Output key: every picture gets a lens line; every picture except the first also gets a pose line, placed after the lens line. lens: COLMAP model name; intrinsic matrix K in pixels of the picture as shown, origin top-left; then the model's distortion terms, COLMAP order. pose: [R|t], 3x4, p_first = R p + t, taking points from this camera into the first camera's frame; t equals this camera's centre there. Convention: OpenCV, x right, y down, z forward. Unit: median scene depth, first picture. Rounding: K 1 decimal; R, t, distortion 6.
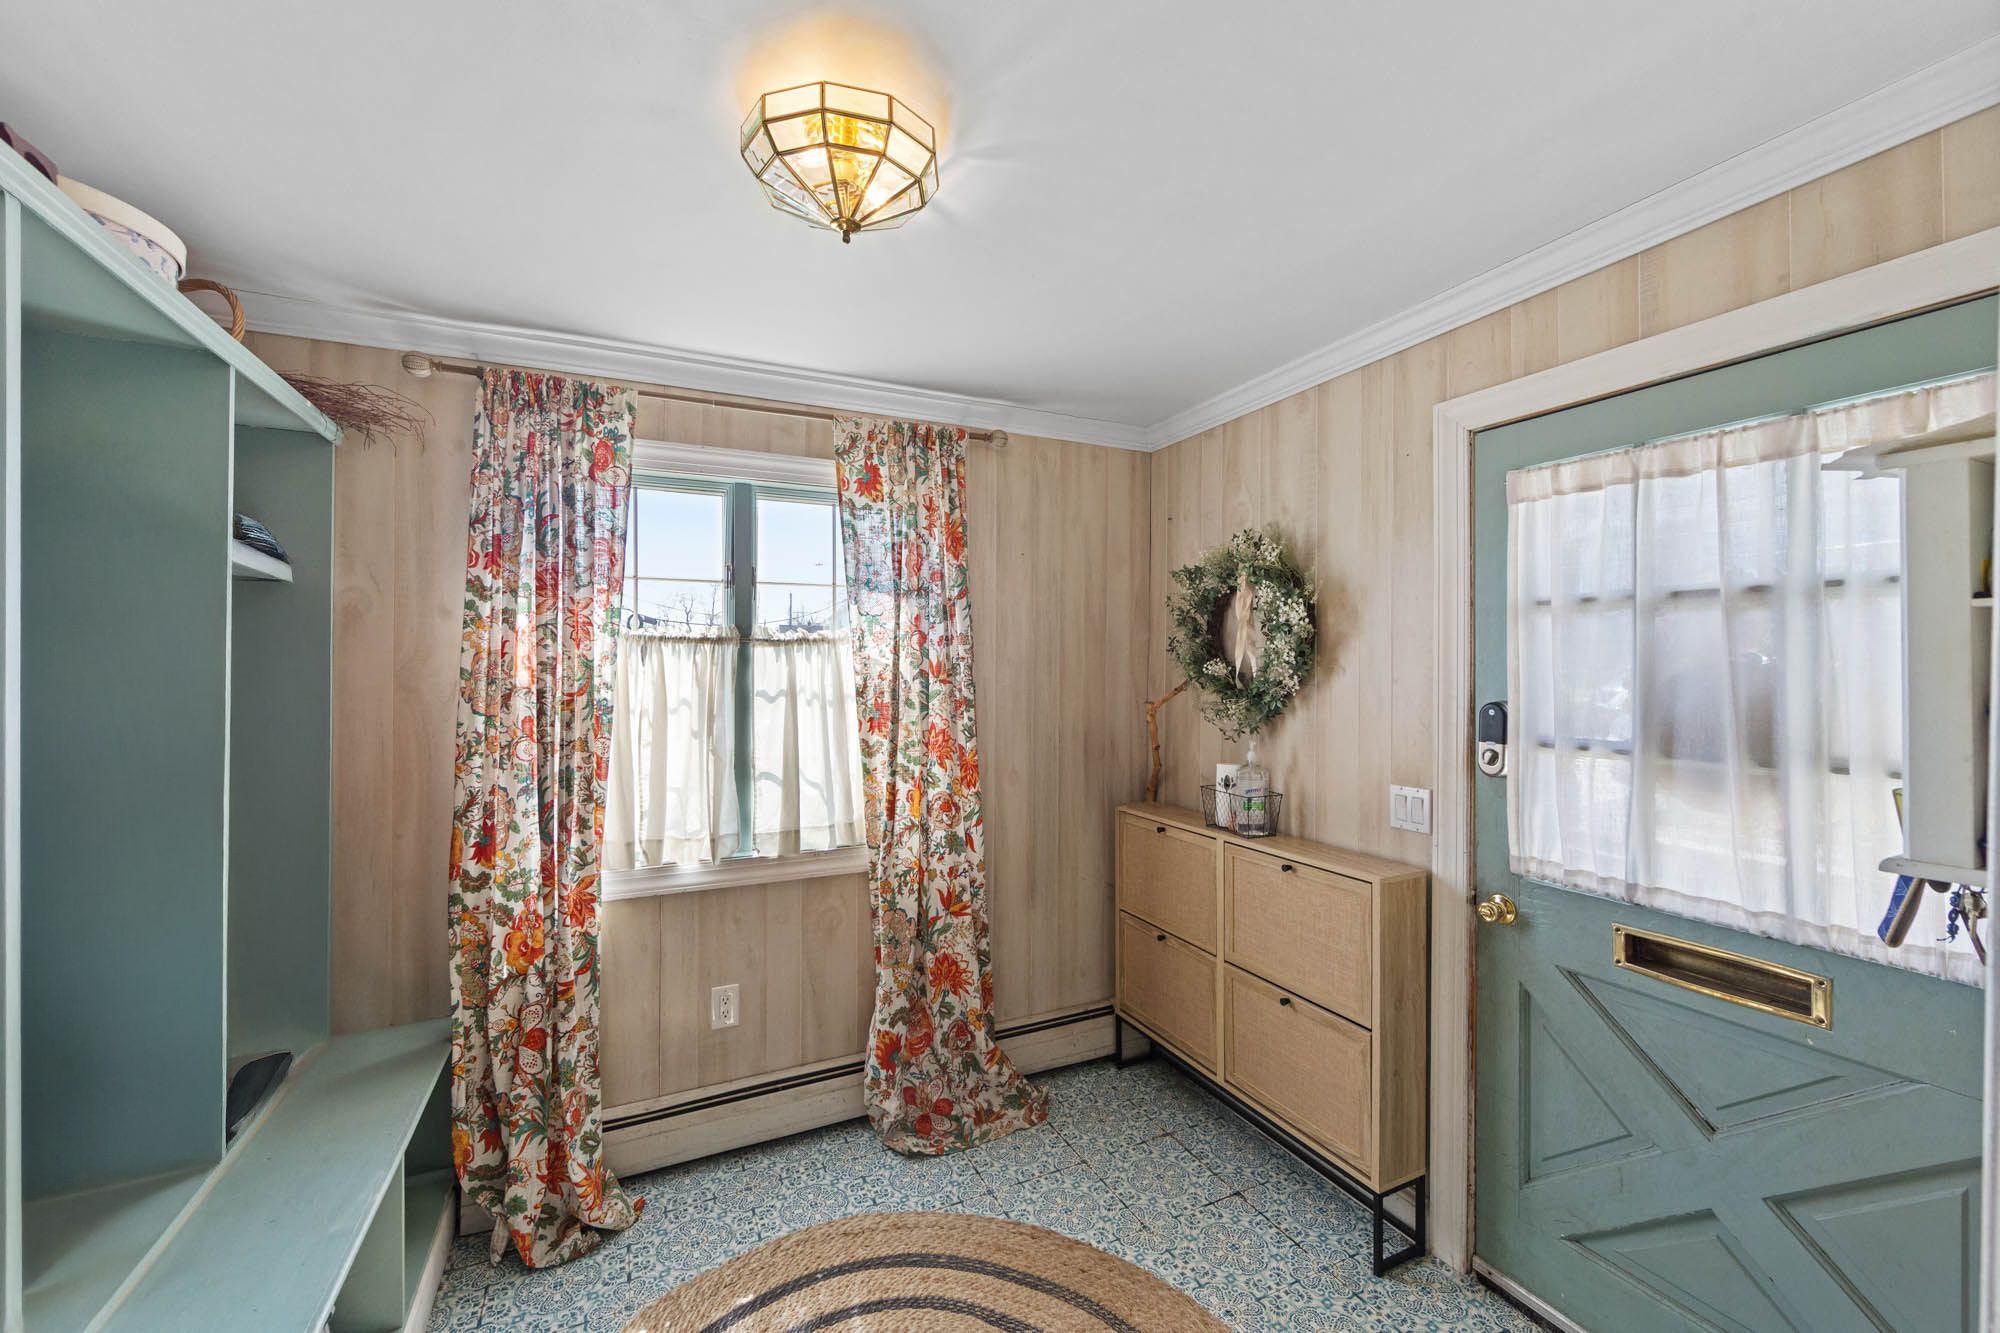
lens RADIAL K [[800.8, 0, 1001.9], [0, 800.8, 658.9], [0, 0, 1]] dist [-0.000976, -0.000258]
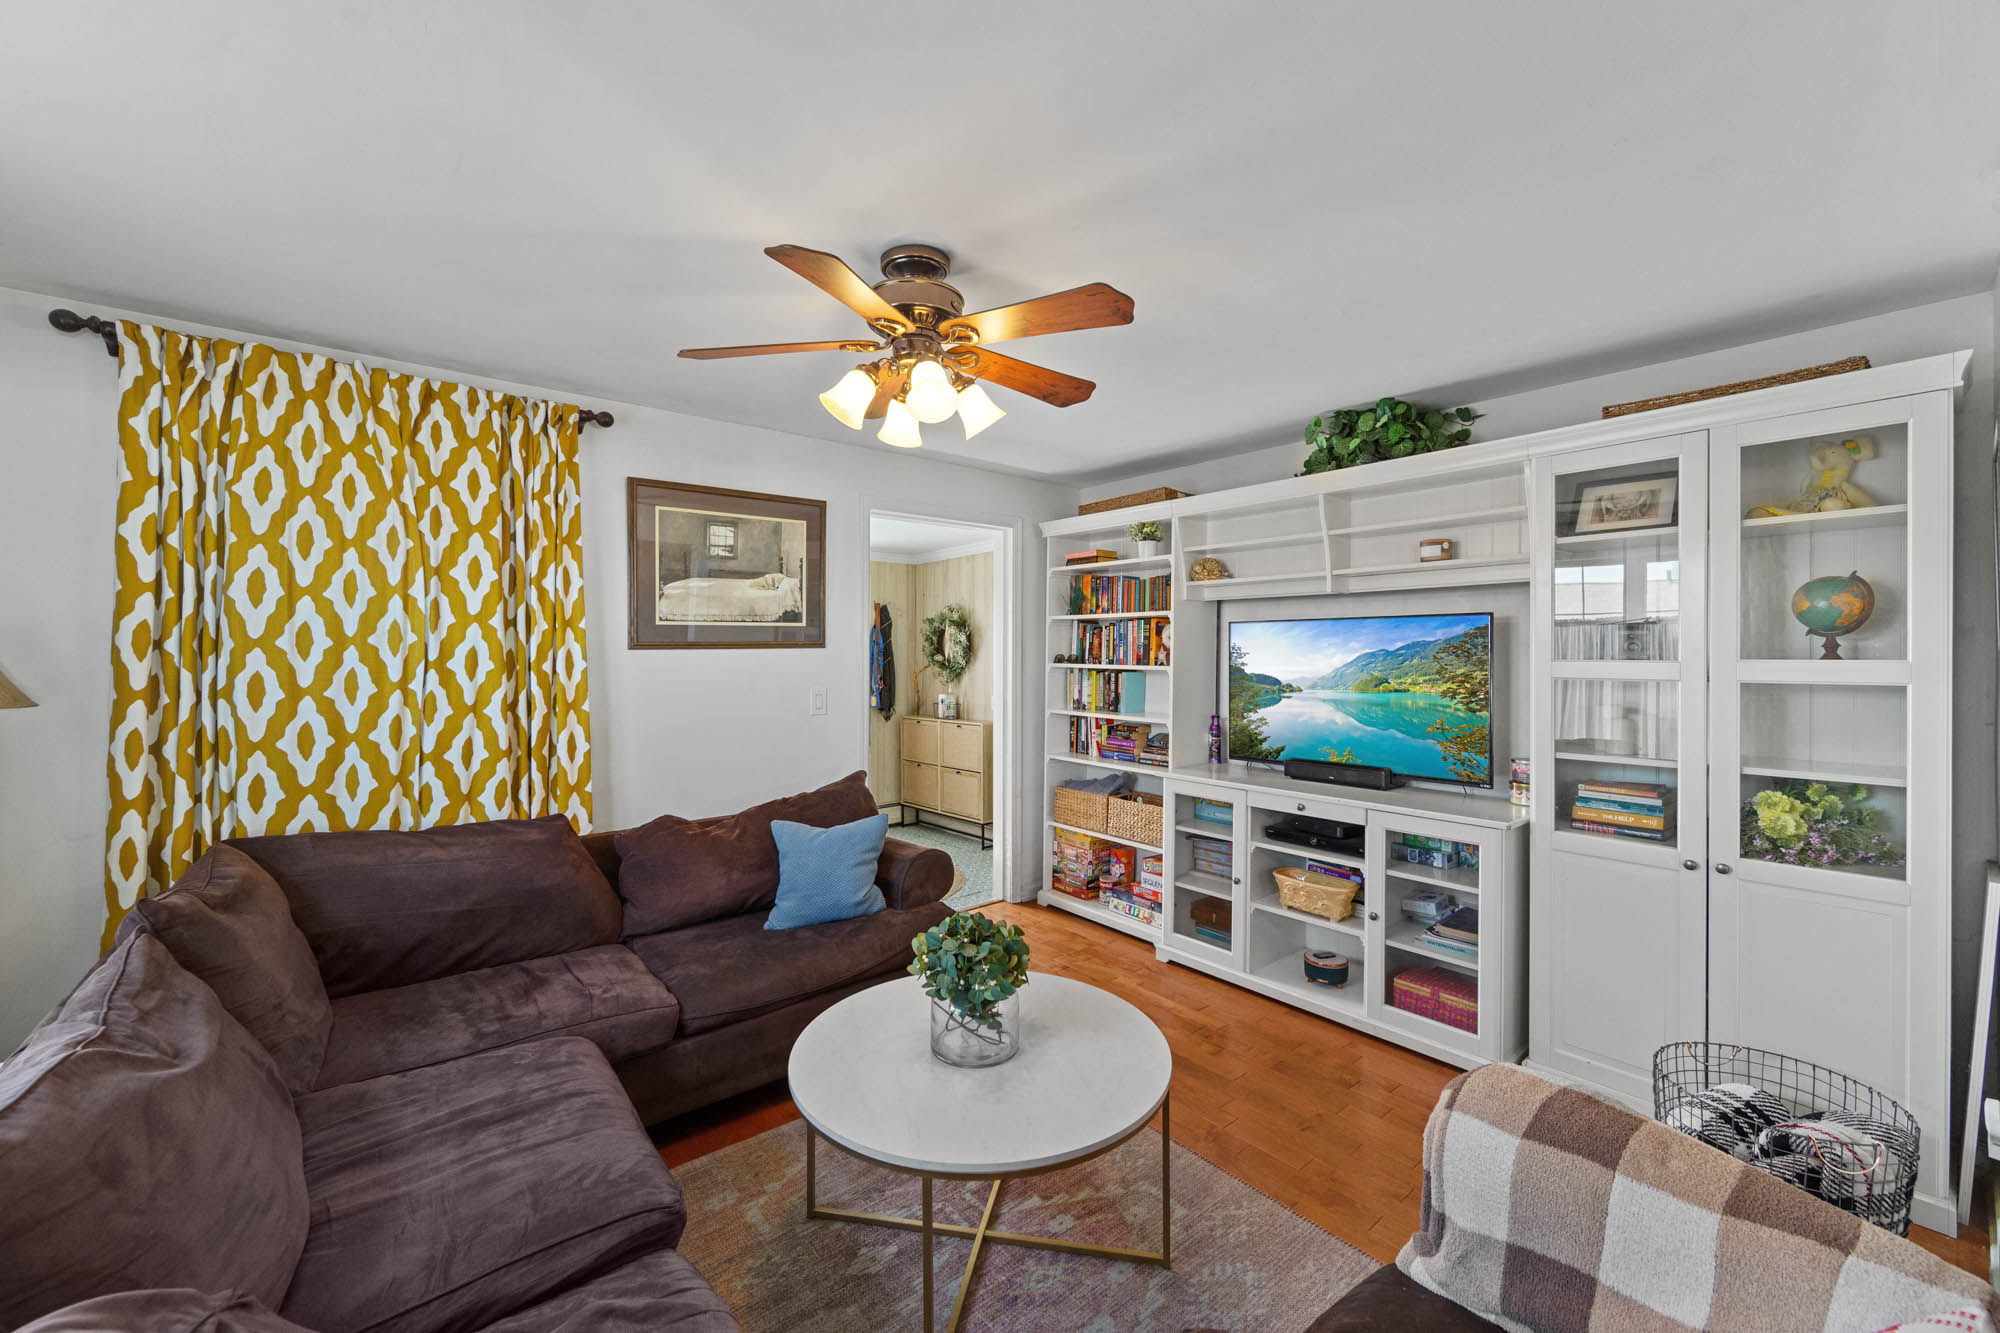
lens RADIAL K [[800.8, 0, 990.6], [0, 800.8, 665.4], [0, 0, 1]] dist [-0.000976, -0.000258]
pose [[0.972125, -0.003781, 0.234432, -0.178602], [0.002952, 0.999988, 0.003889, 0.026942], [-0.234444, -0.003088, 0.972125, -1.574598]]
